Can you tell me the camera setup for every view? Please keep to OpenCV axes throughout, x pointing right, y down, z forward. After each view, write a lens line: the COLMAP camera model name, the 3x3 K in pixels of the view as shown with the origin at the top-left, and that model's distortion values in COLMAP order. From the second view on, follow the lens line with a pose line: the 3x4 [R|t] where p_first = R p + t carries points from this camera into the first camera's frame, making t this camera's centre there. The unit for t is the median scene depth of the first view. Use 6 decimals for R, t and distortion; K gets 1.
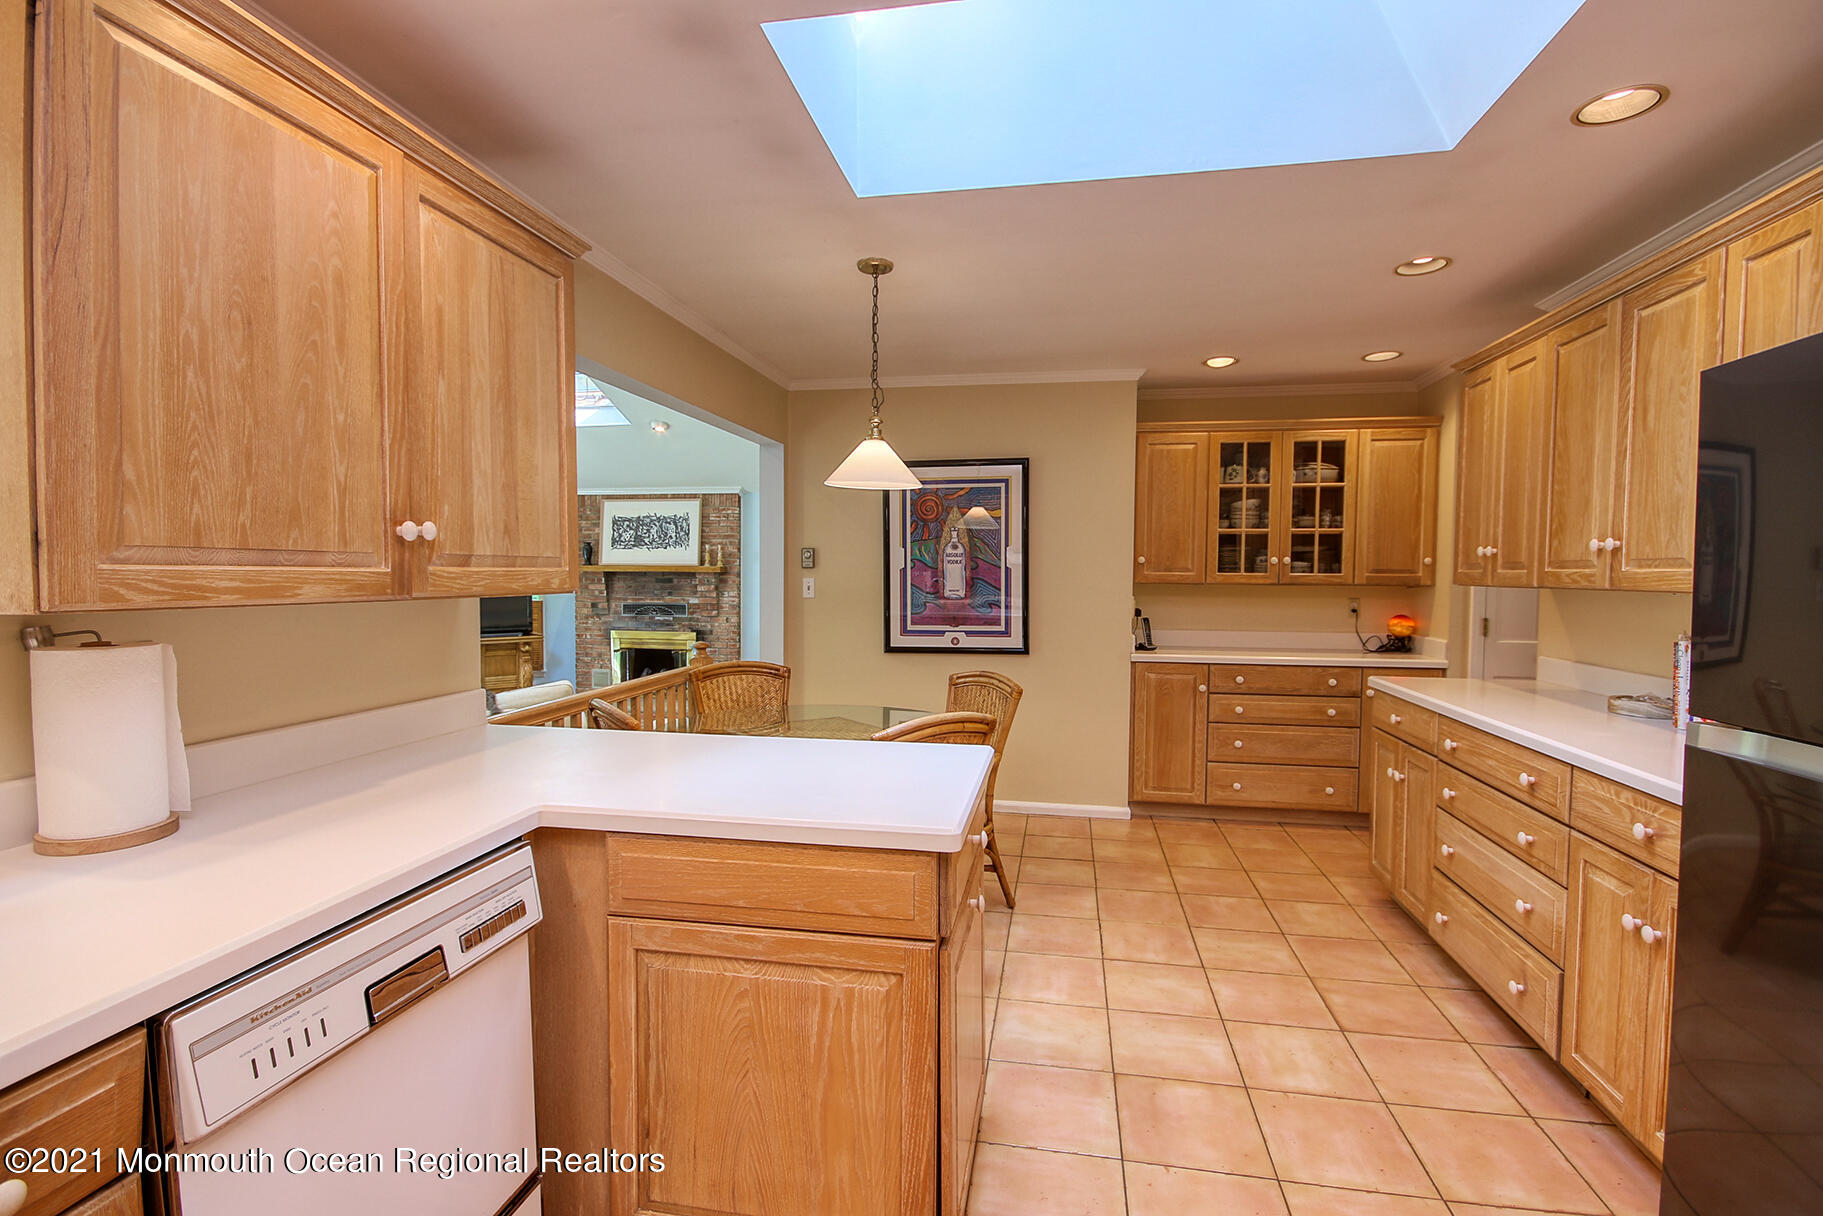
lens RADIAL K [[843.1, 0, 919.0], [0, 843.1, 611.7], [0, 0, 1]] dist [-0.000193, -0.000832]
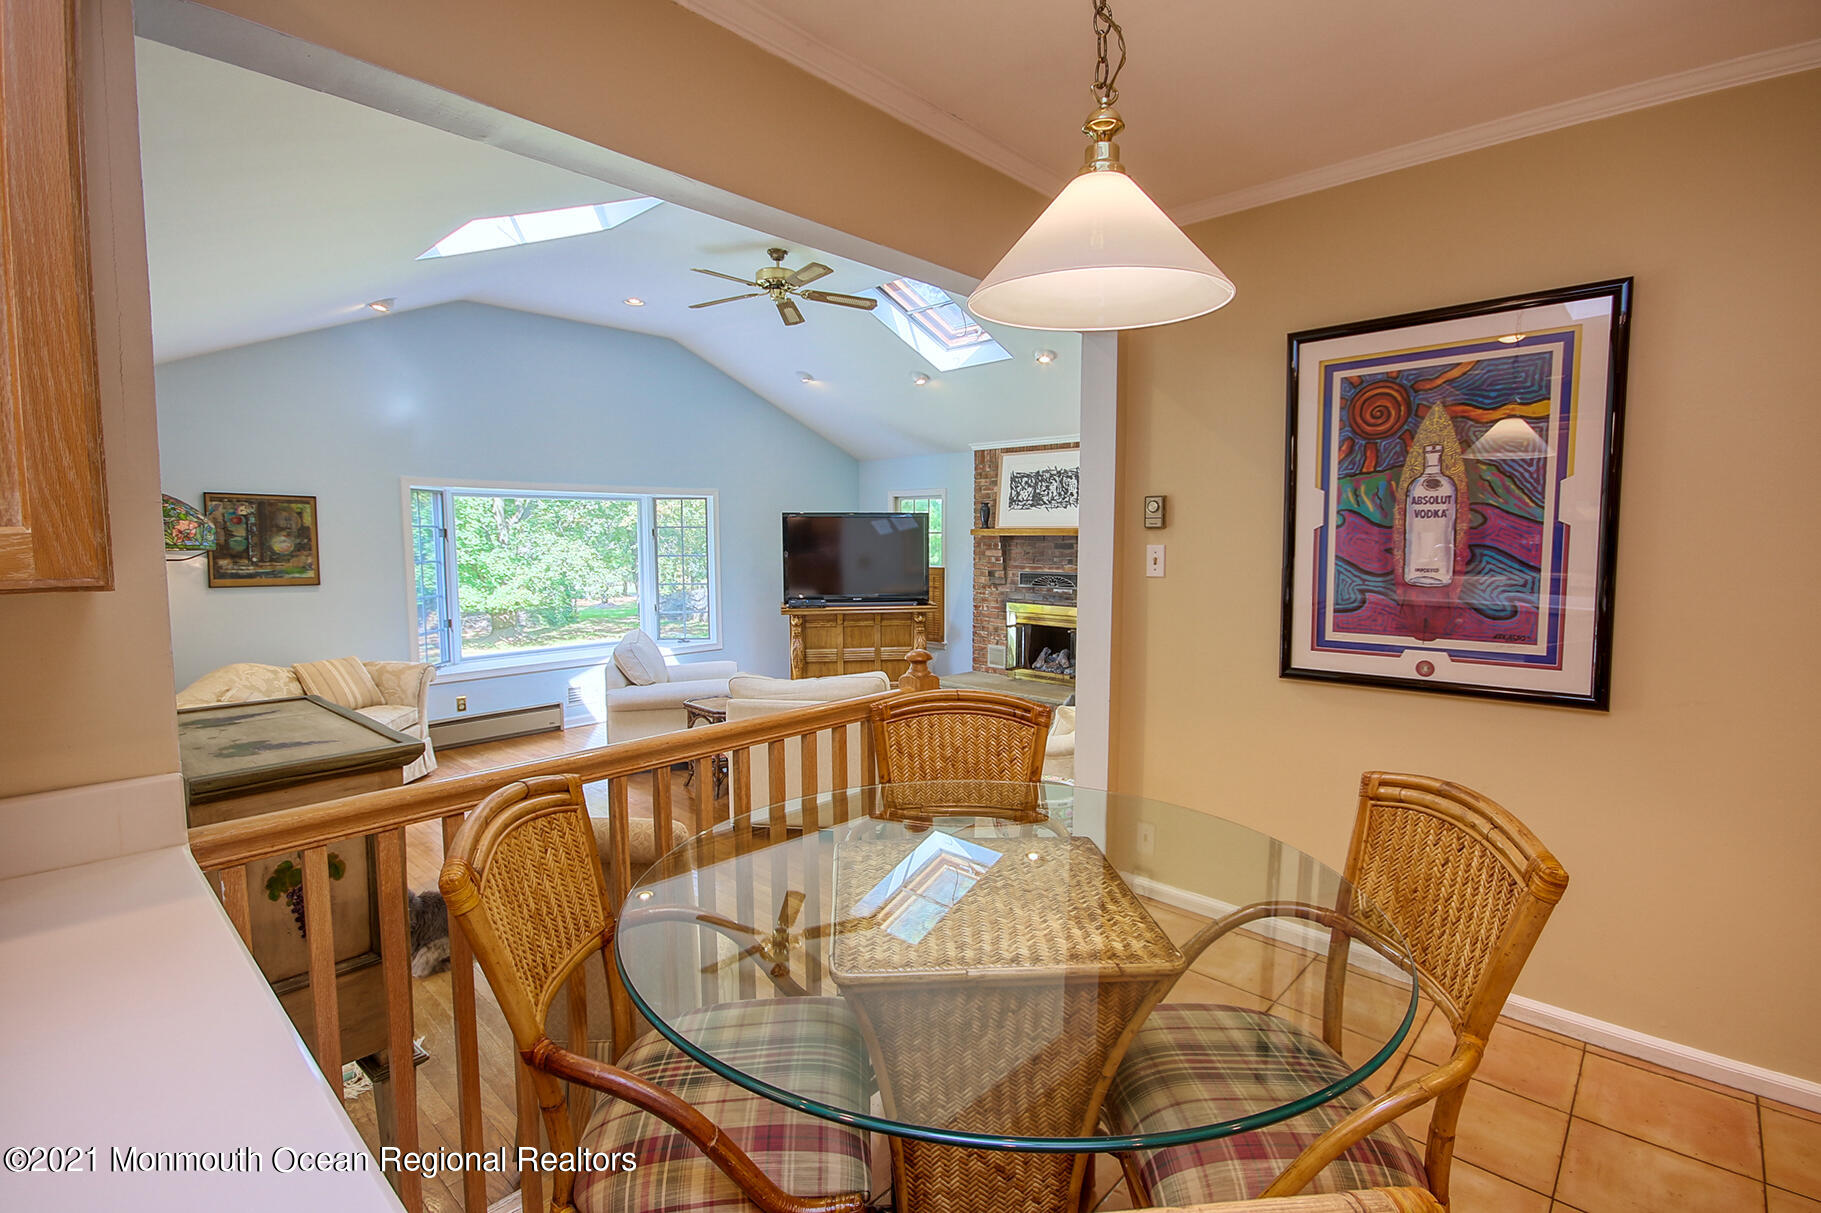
lens RADIAL K [[842.2, 0, 918.0], [0, 842.2, 610.2], [0, 0, 1]] dist [-0.000193, -0.000832]
pose [[0.844173, 0.043172, -0.534330, 0.053000], [-0.021441, 0.998673, 0.046815, -0.017319], [0.535642, -0.028063, 0.843979, 0.389621]]
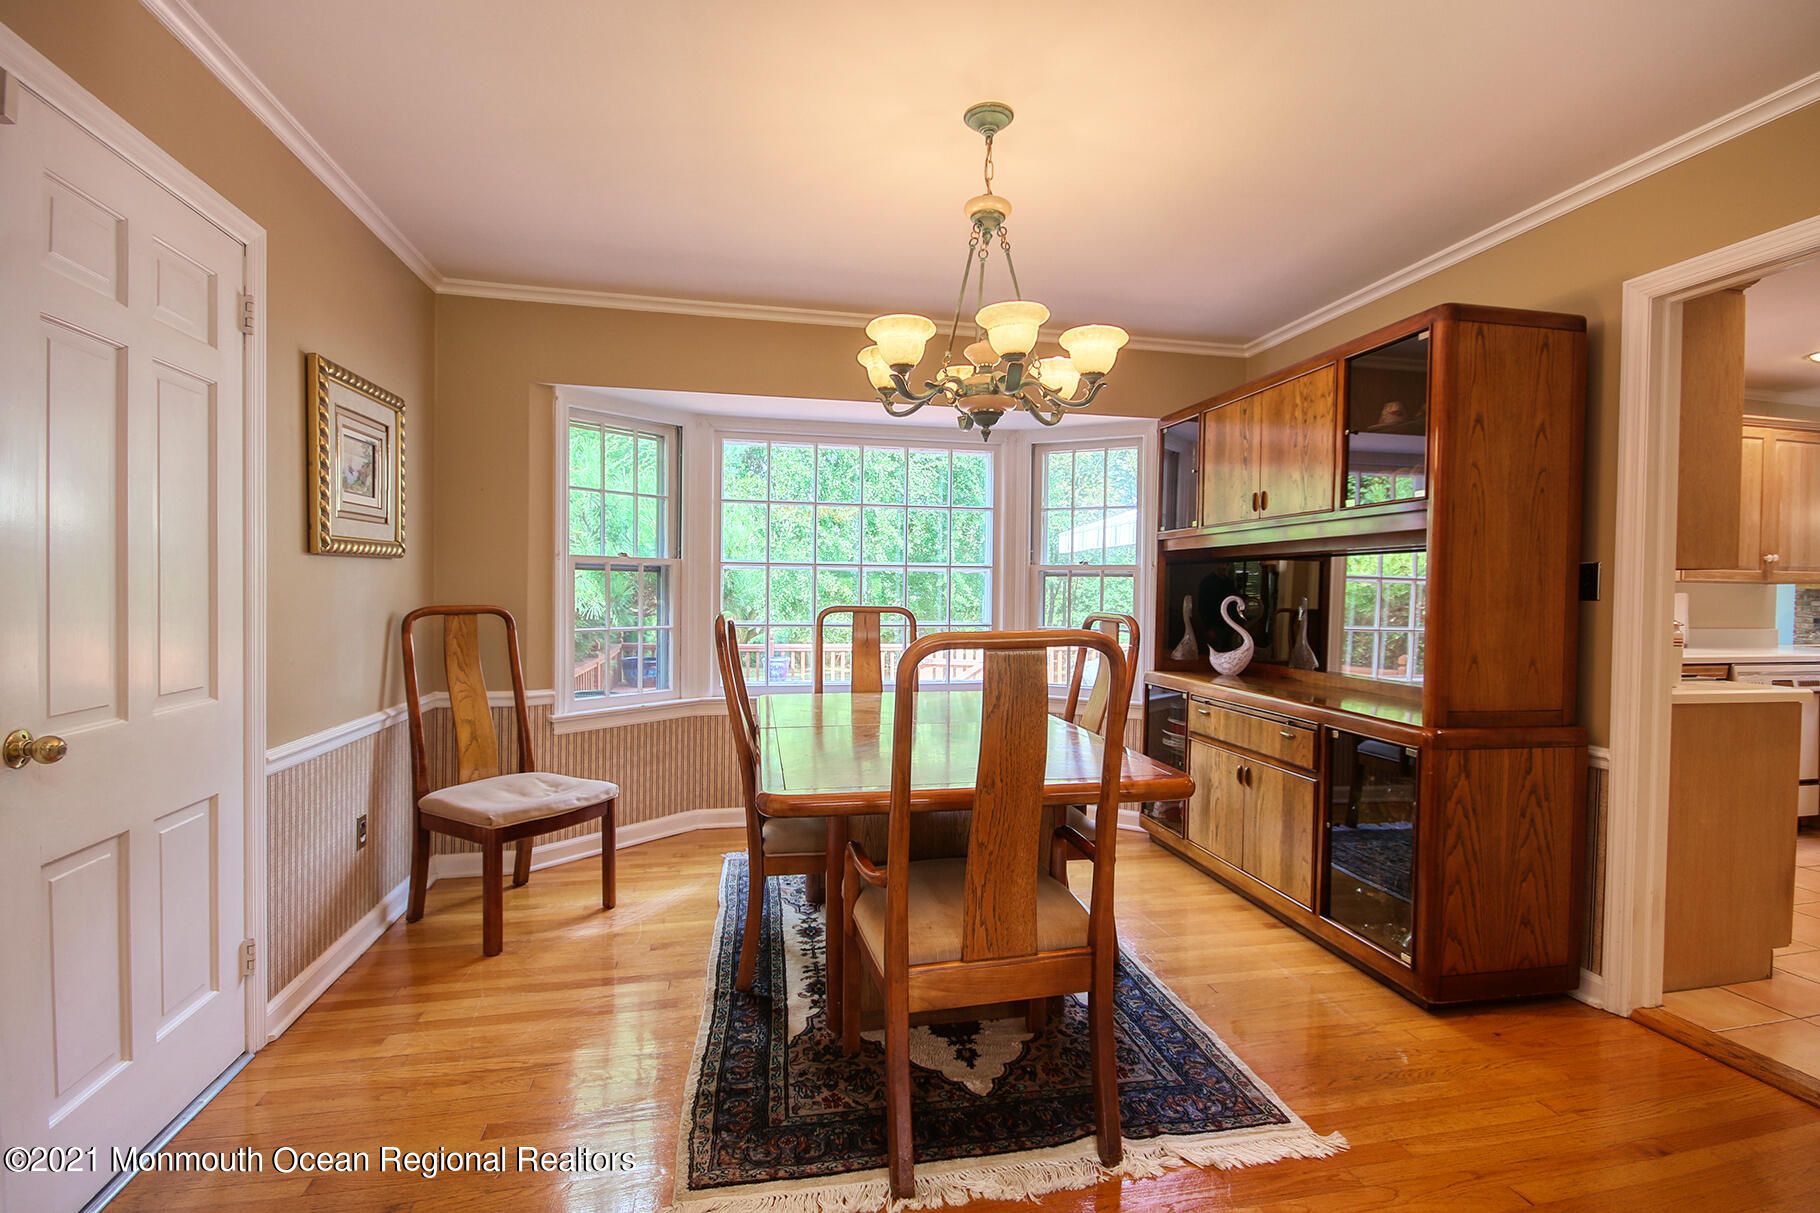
lens RADIAL K [[841.7, 0, 917.5], [0, 841.7, 610.2], [0, 0, 1]] dist [-0.000193, -0.000832]
pose [[0.388882, 0.019137, -0.921089, 0.305798], [-0.053197, 0.998583, -0.001712, 0.080303], [0.919751, 0.049665, 0.389348, -0.929099]]
